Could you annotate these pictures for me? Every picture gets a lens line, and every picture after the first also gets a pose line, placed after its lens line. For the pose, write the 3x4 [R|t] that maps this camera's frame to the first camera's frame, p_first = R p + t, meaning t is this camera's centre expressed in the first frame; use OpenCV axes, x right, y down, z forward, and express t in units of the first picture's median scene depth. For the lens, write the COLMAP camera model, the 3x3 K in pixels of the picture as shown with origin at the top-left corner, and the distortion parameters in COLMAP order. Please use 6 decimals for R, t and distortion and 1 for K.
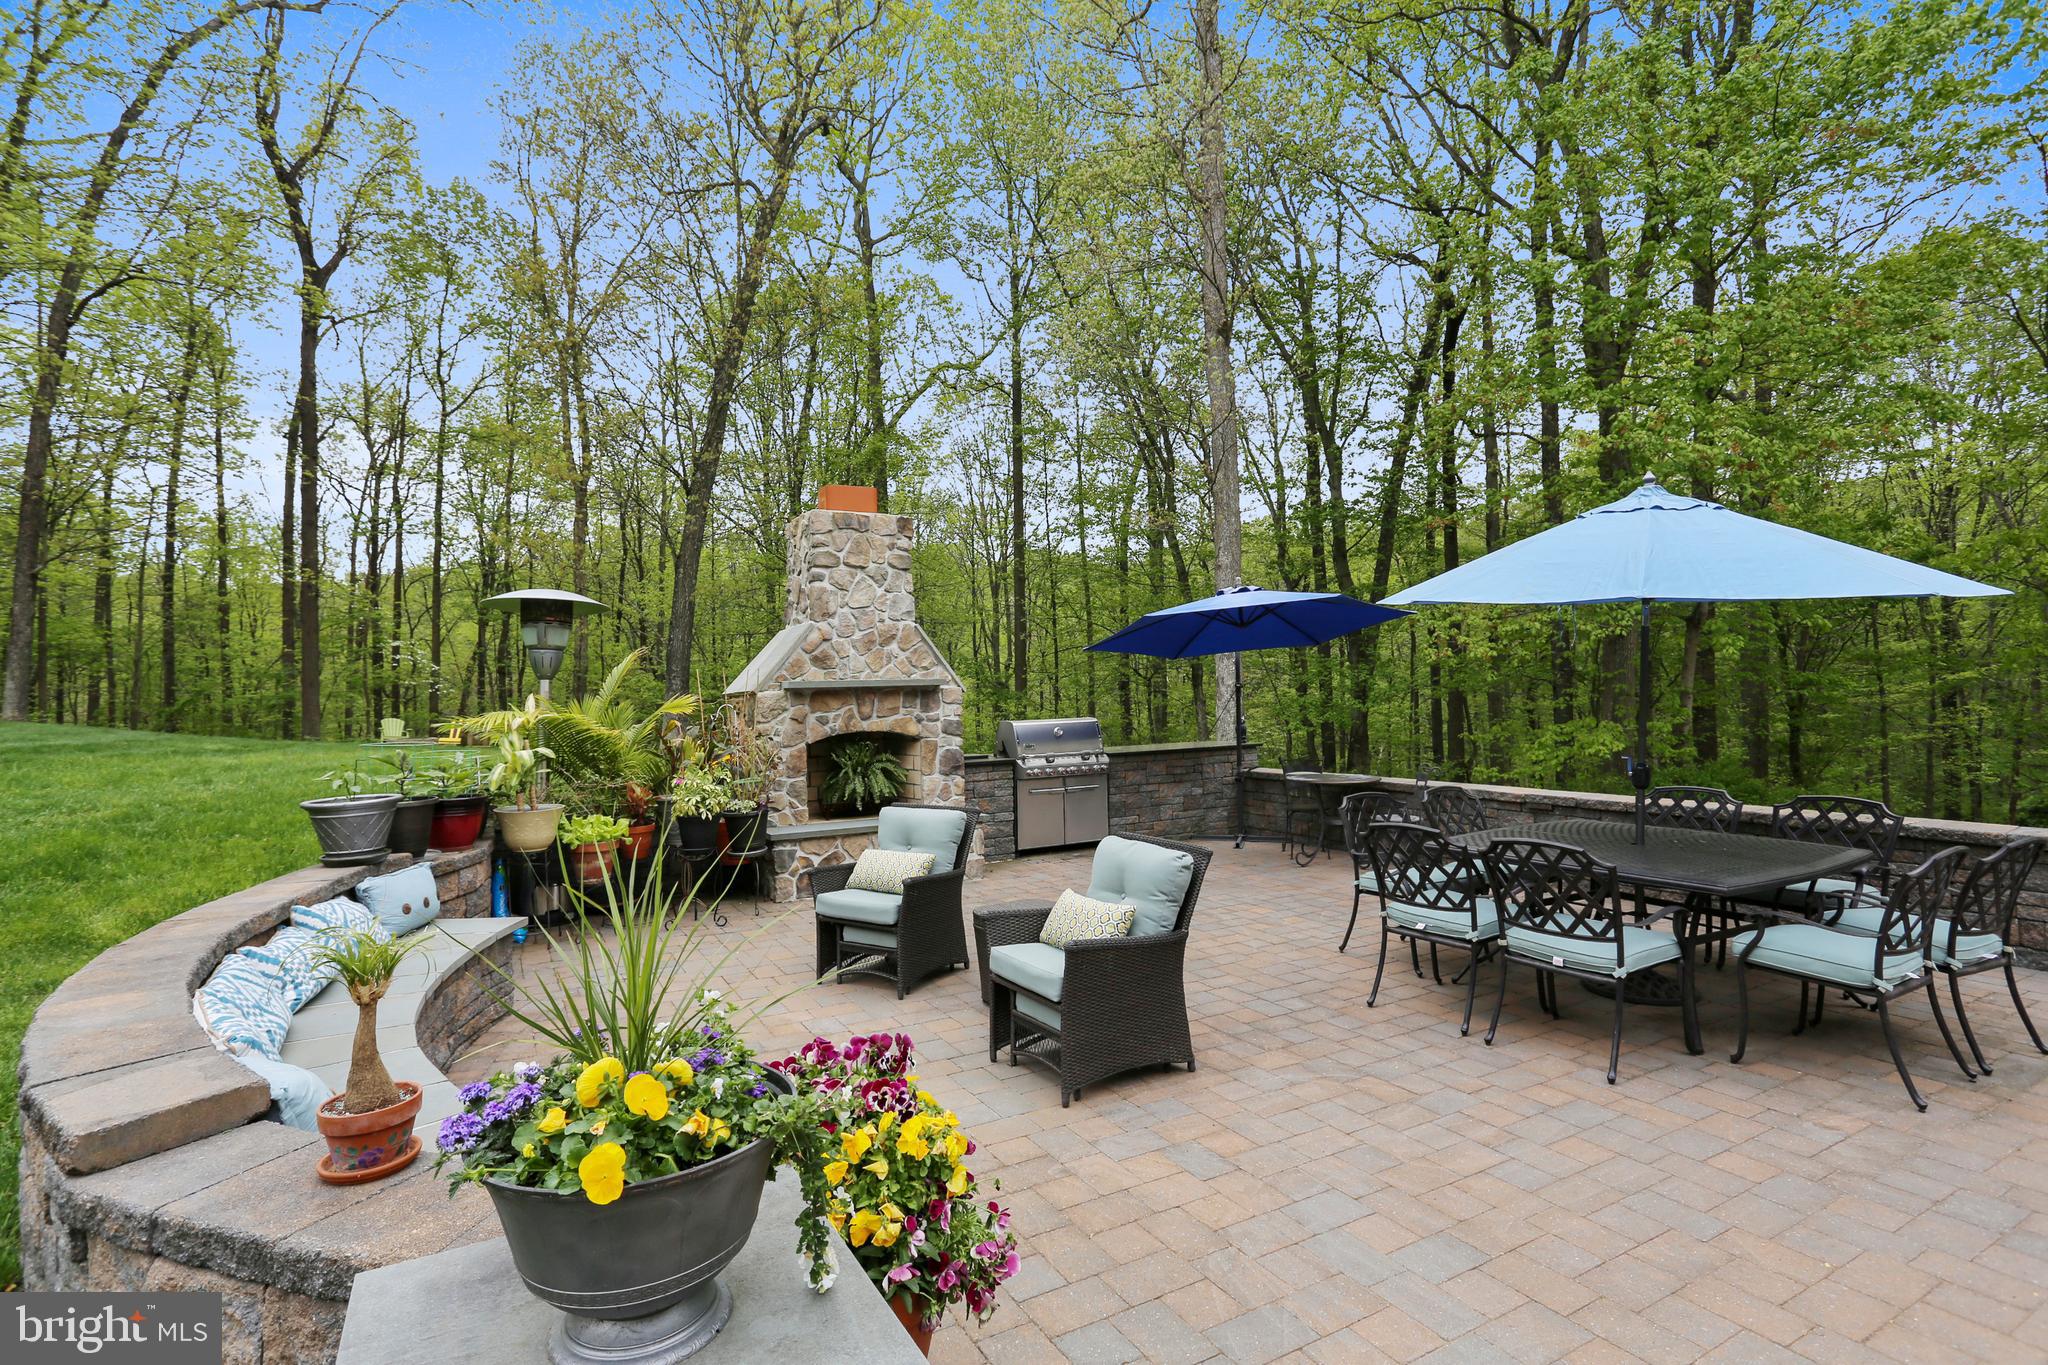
lens RADIAL K [[980.9, 0, 1023.0], [0, 980.9, 669.7], [0, 0, 1]] dist [-0.009290, -0.000644]
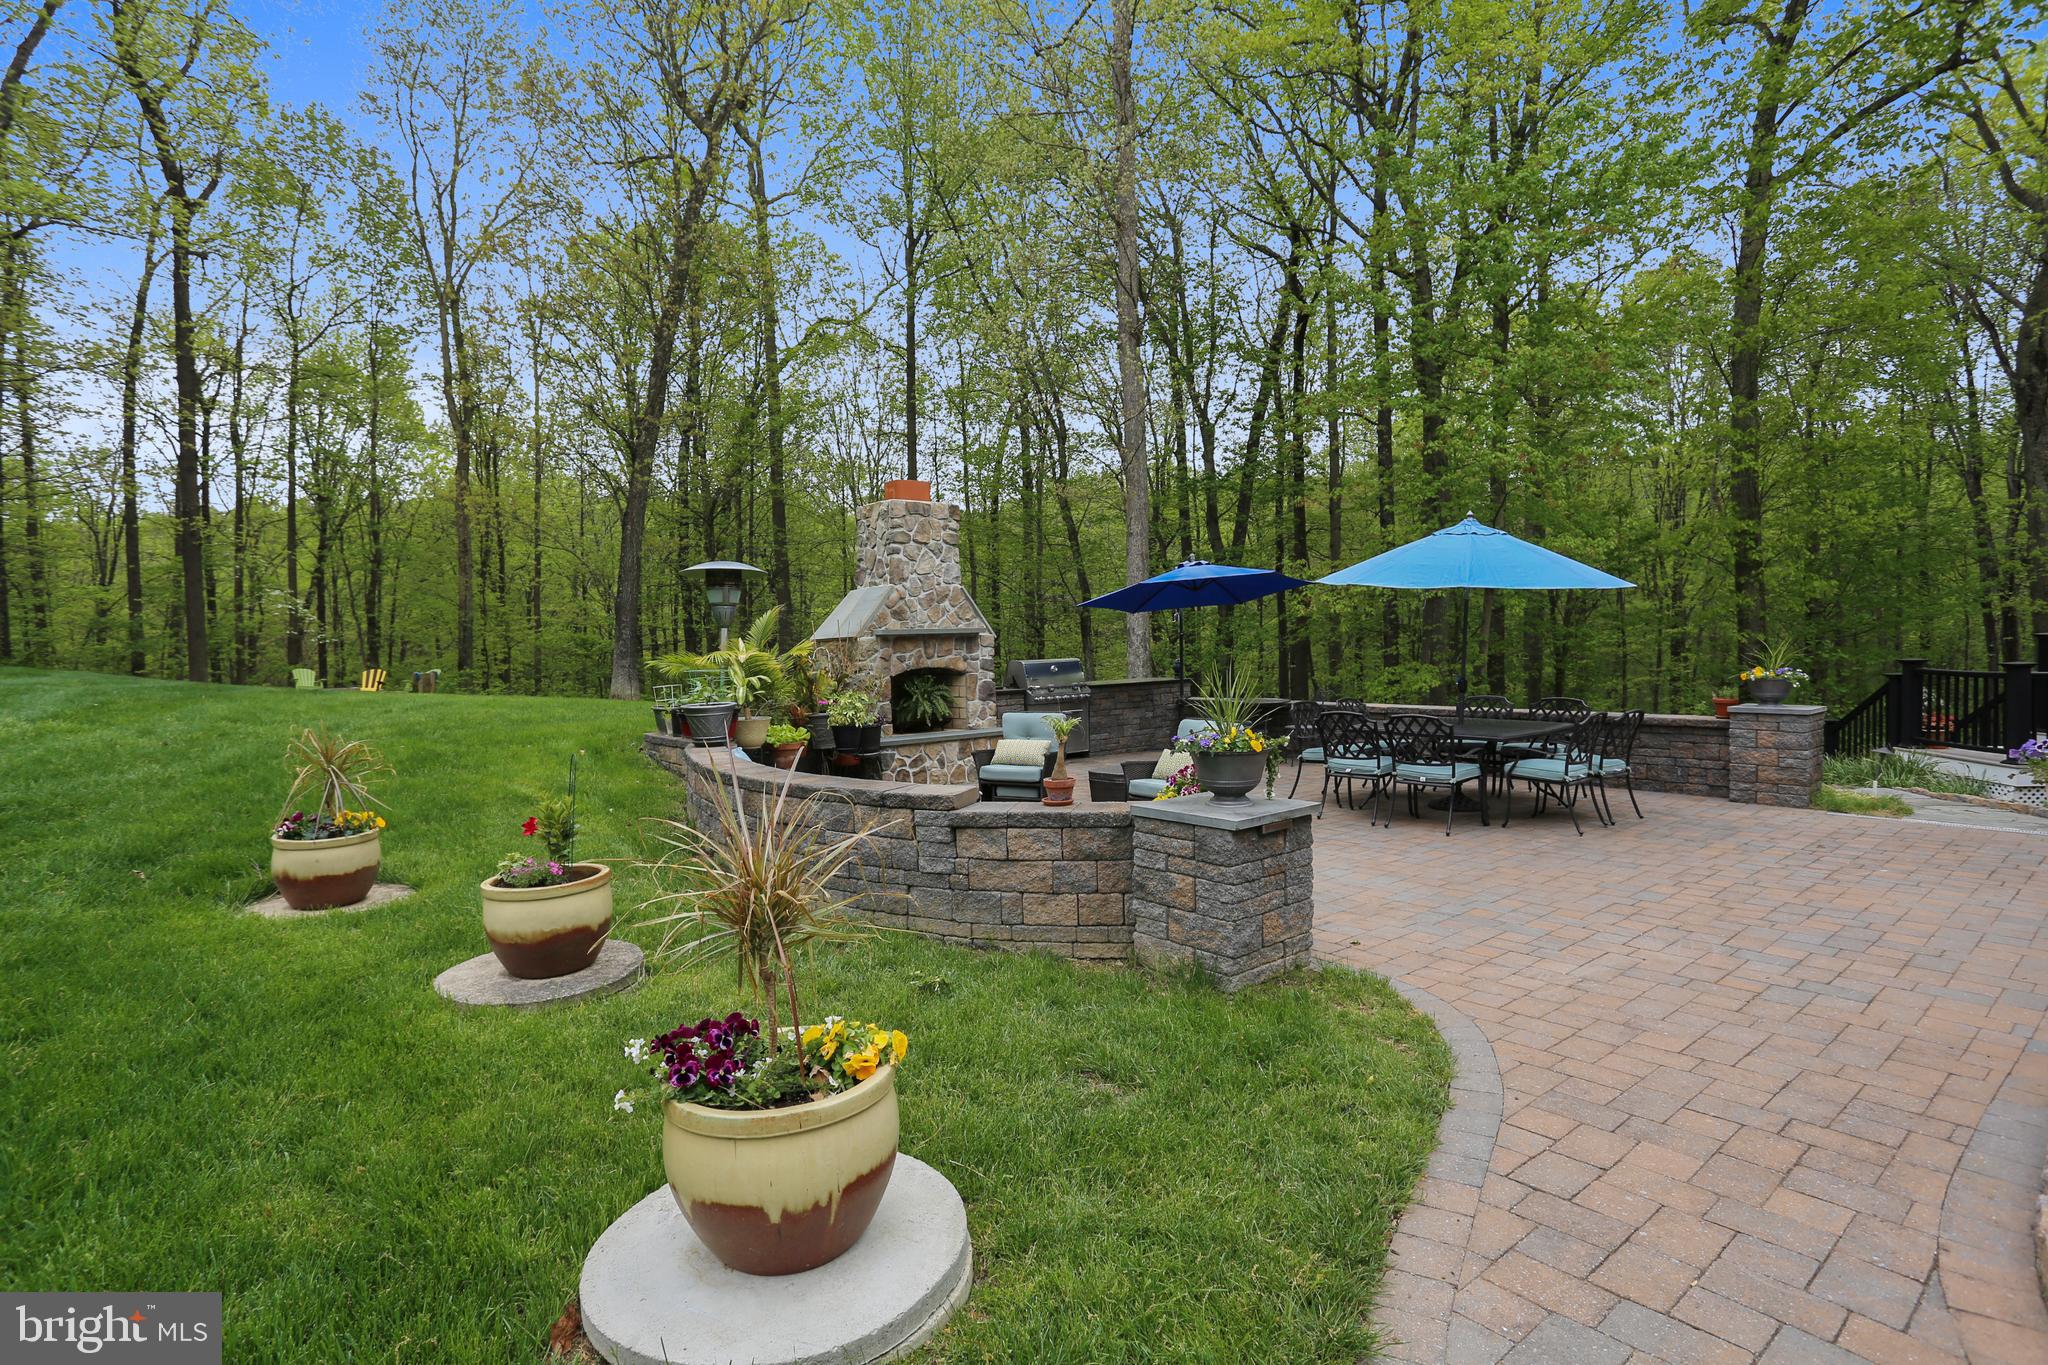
lens RADIAL K [[1050.5, 0, 1022.8], [0, 1050.5, 649.9], [0, 0, 1]] dist [-0.060716, 0.000906]
pose [[0.984342, -0.000938, 0.176268, -0.272447], [-0.004007, 0.999608, 0.027693, -0.000665], [-0.176225, -0.027966, 0.983953, -0.399055]]
